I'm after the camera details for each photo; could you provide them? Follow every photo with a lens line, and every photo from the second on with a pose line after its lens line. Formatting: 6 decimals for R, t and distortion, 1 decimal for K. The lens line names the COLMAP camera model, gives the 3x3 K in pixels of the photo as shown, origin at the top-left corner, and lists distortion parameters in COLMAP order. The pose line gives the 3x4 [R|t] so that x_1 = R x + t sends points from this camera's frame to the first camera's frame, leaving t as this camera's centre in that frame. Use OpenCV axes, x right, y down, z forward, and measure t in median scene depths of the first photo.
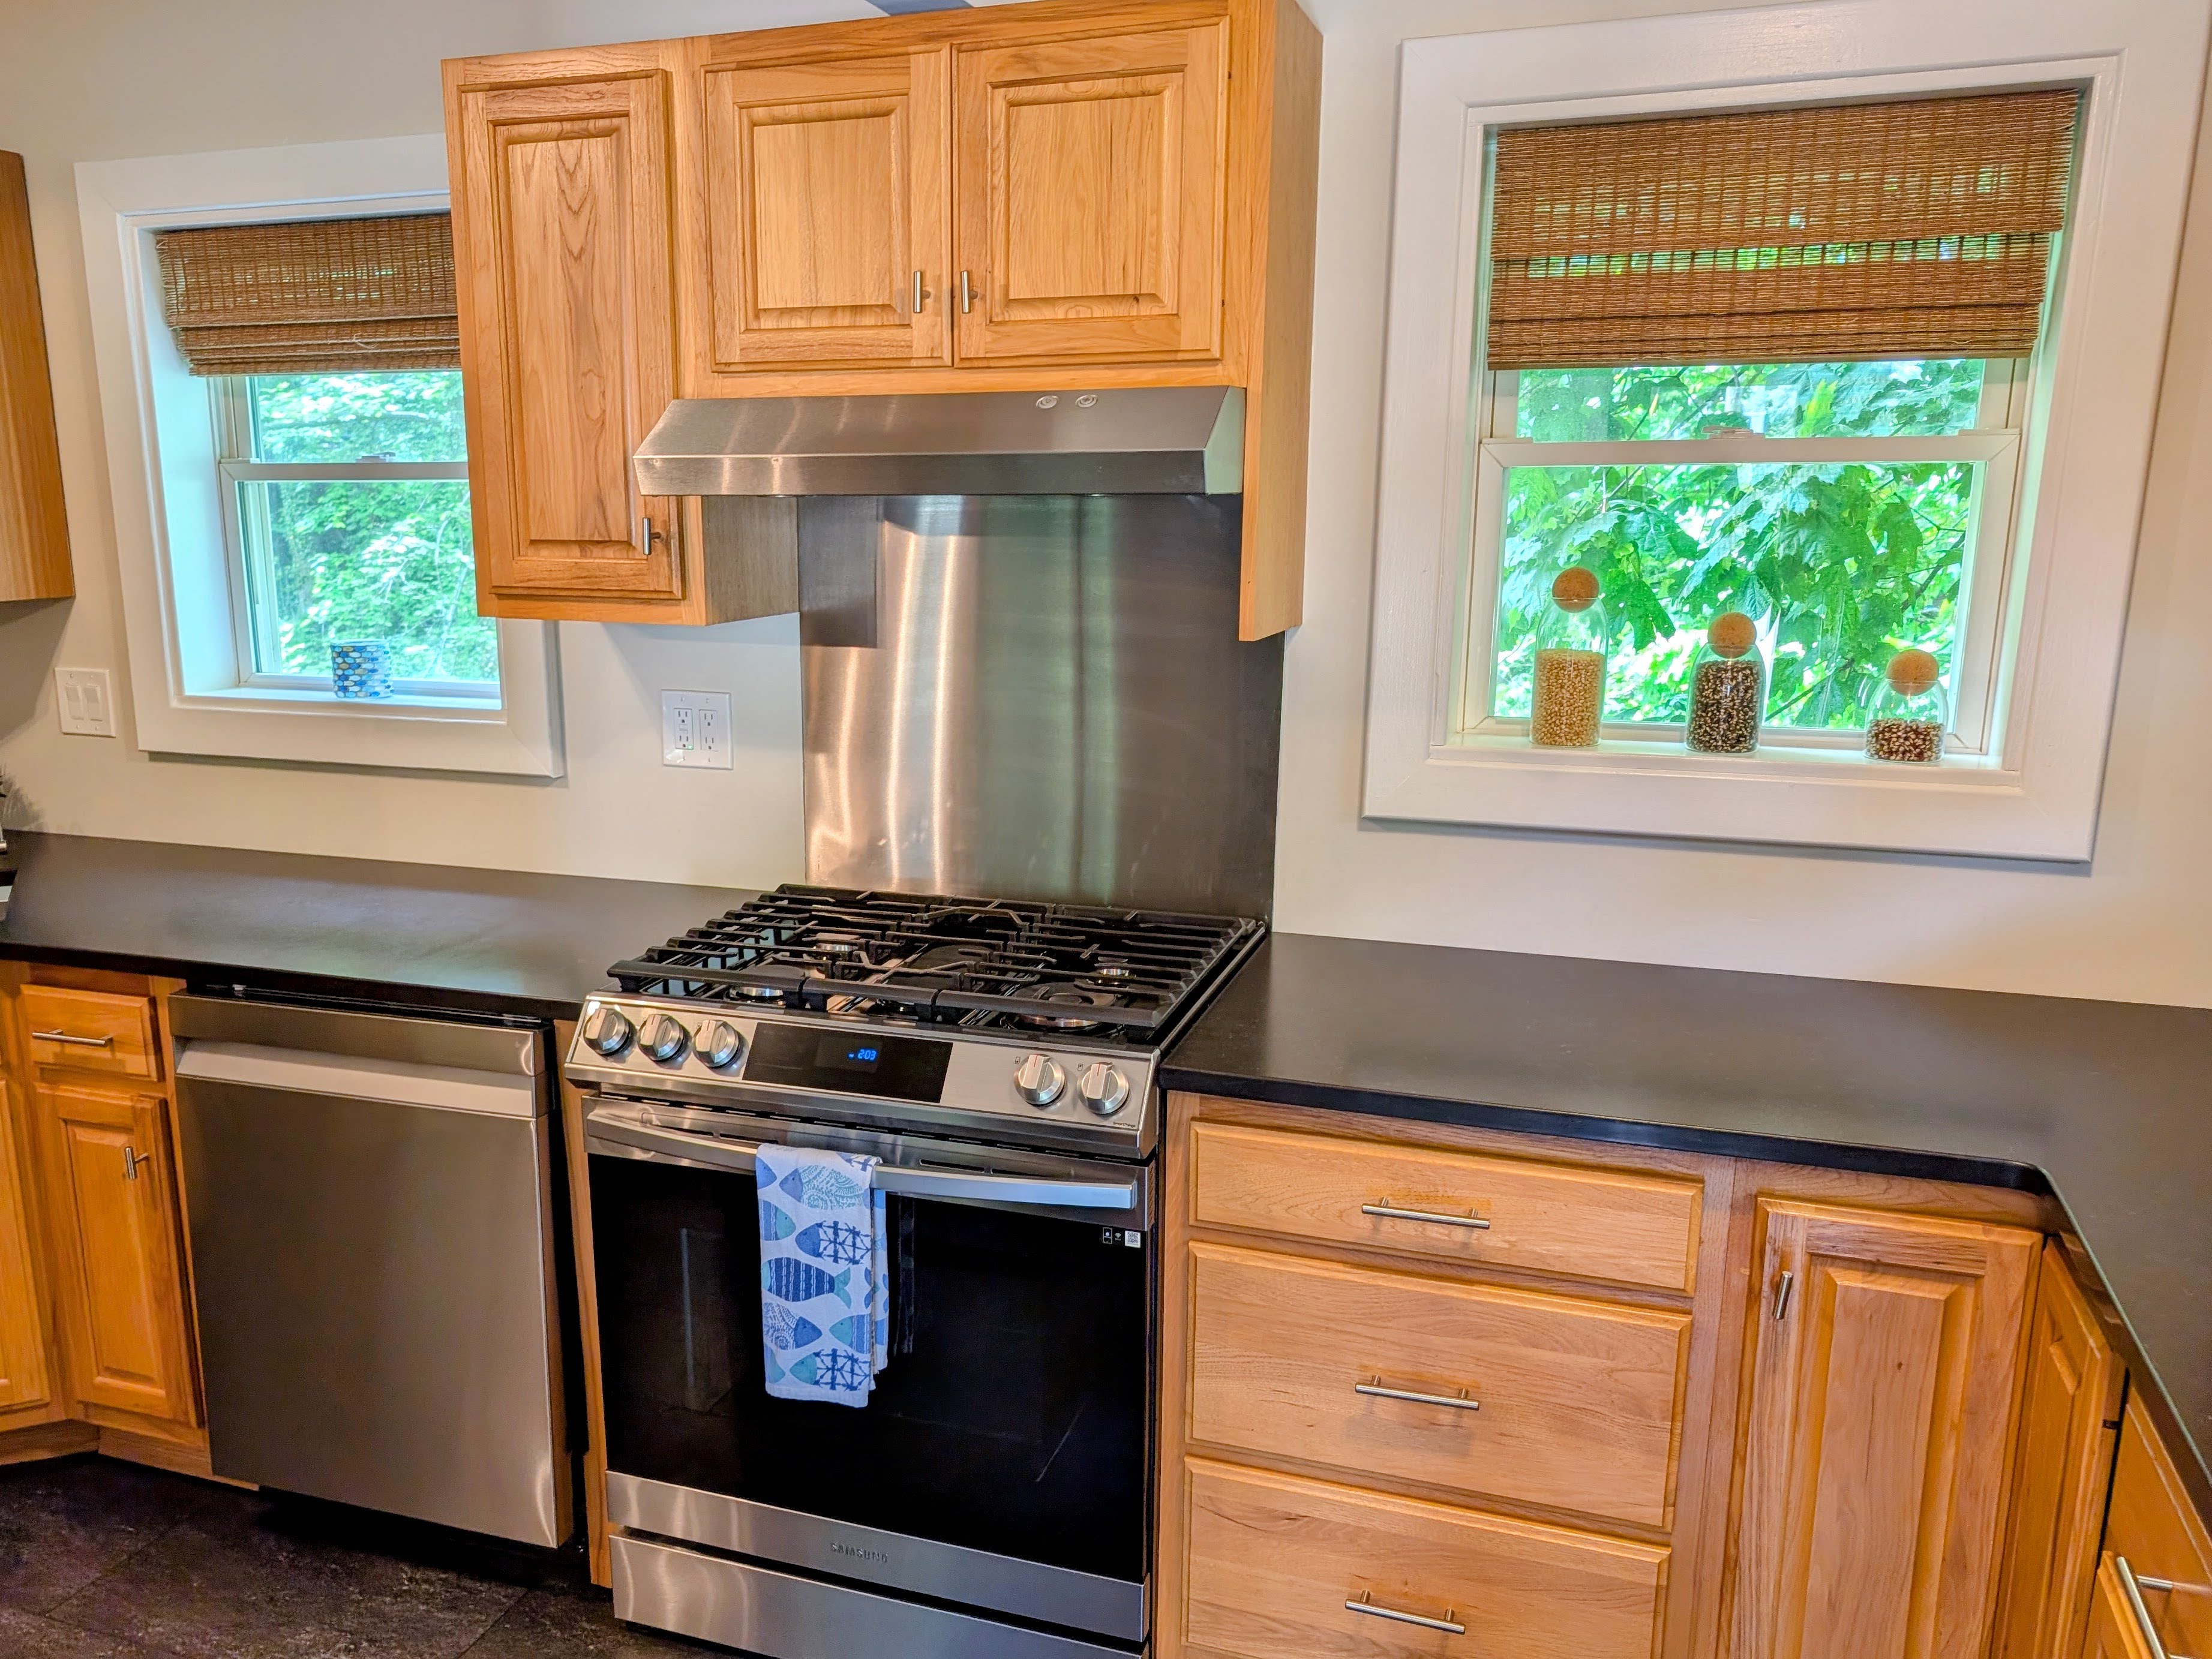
lens RADIAL K [[1702.4, 0, 1098.1], [0, 1702.4, 817.5], [0, 0, 1]] dist [0.021251, -0.024928]
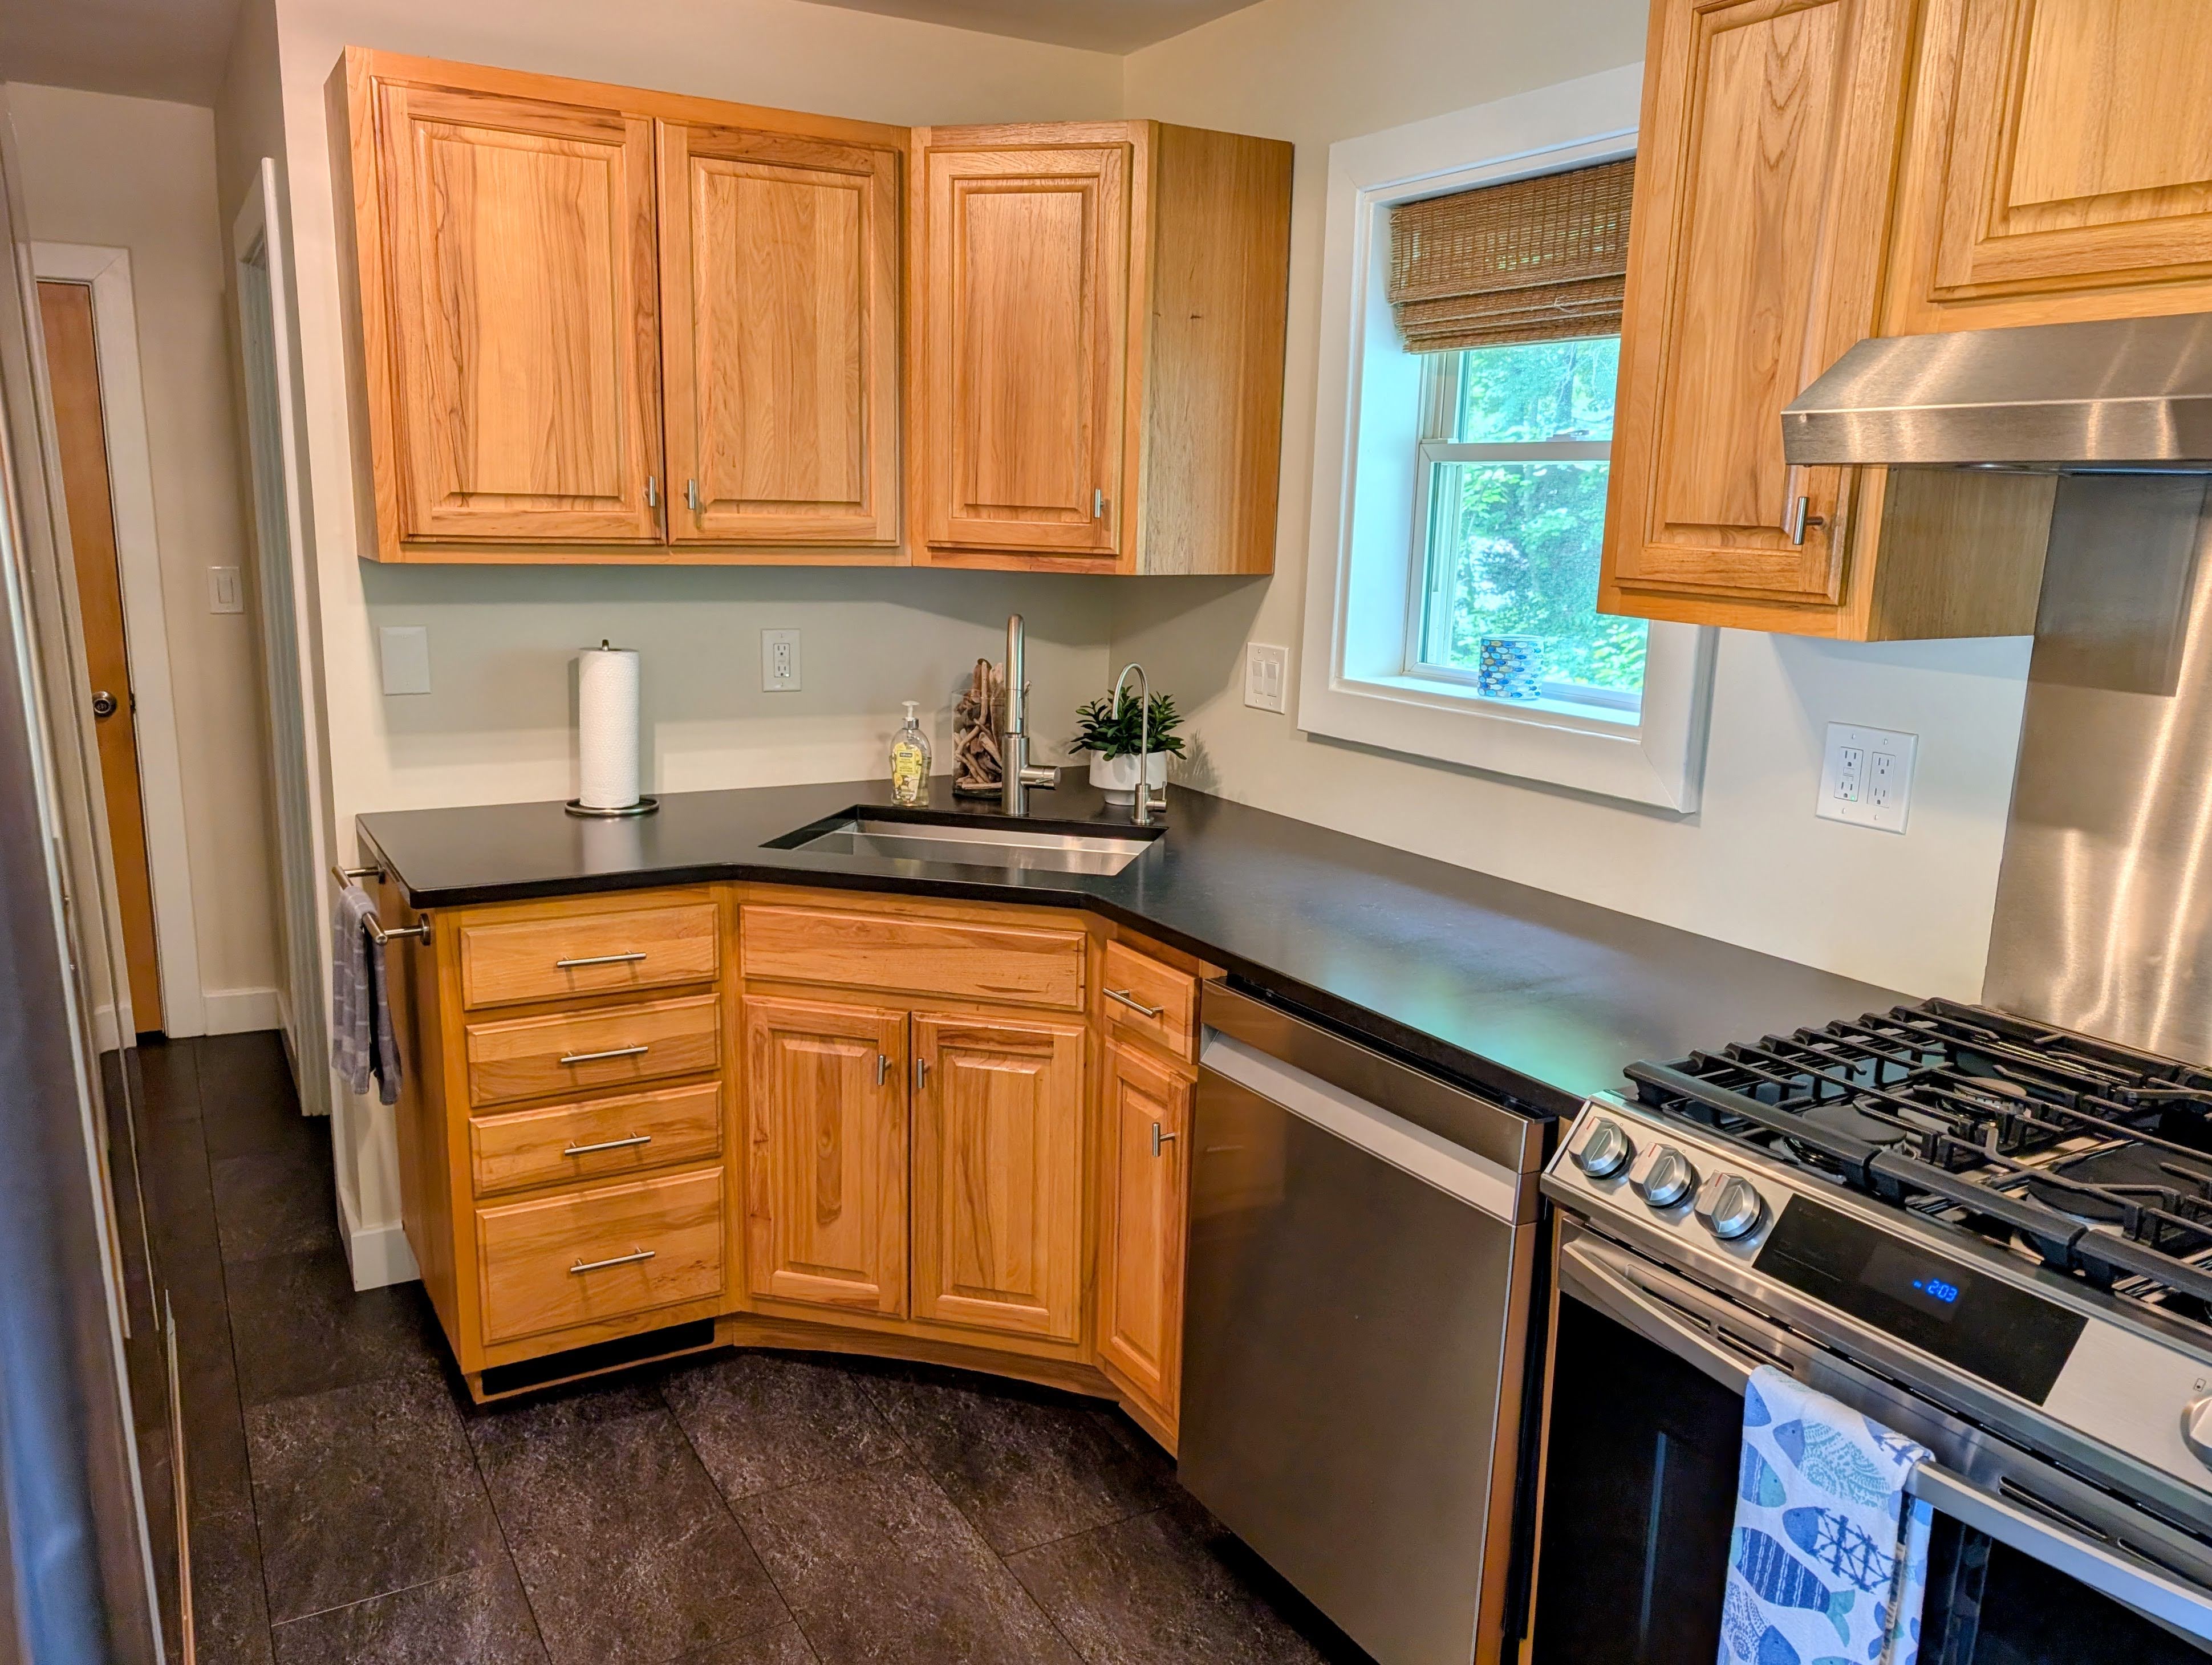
lens RADIAL K [[1702.6, 0, 1098.1], [0, 1702.6, 820.5], [0, 0, 1]] dist [0.021251, -0.024928]
pose [[0.732864, 0.145463, -0.664644, 0.035010], [-0.150944, 0.987295, 0.049640, -0.022593], [0.663420, 0.063944, 0.745510, 0.230288]]
